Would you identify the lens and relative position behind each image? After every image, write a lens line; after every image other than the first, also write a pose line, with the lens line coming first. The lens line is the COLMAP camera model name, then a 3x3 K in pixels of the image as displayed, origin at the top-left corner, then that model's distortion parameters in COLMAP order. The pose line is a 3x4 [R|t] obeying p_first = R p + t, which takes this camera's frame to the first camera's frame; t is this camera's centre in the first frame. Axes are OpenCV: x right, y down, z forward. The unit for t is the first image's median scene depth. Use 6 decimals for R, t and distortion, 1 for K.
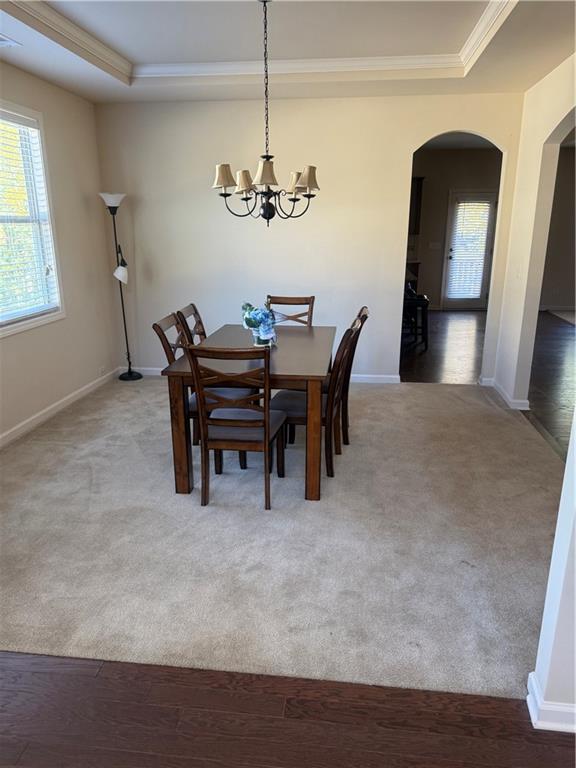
lens RADIAL K [[542.5, 0, 286.9], [0, 542.5, 388.5], [0, 0, 1]] dist [0.033637, -0.049415]
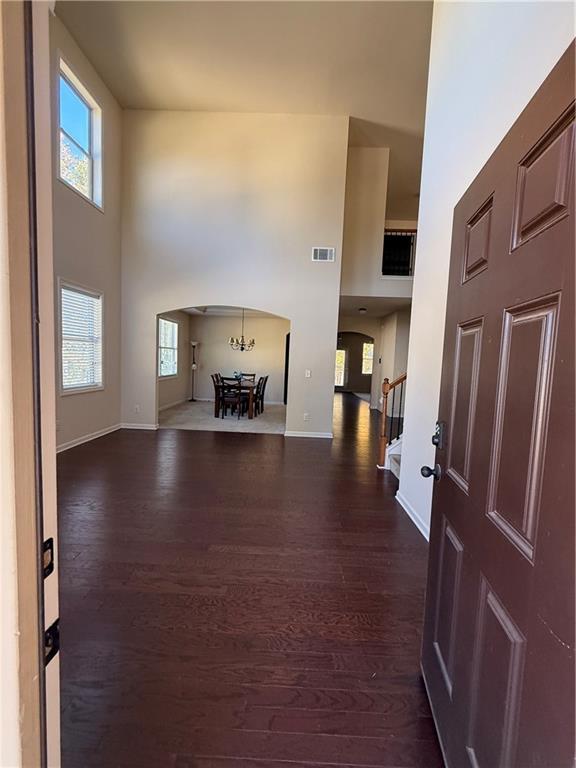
lens RADIAL K [[323.2, 0, 284.9], [0, 323.2, 381.0], [0, 0, 1]] dist [0.001671, 0.000020]
pose [[0.994348, 0.035198, 0.100166, 0.045658], [-0.012484, 0.975664, -0.218915, 0.399487], [-0.105434, 0.216427, 0.970589, -1.223924]]
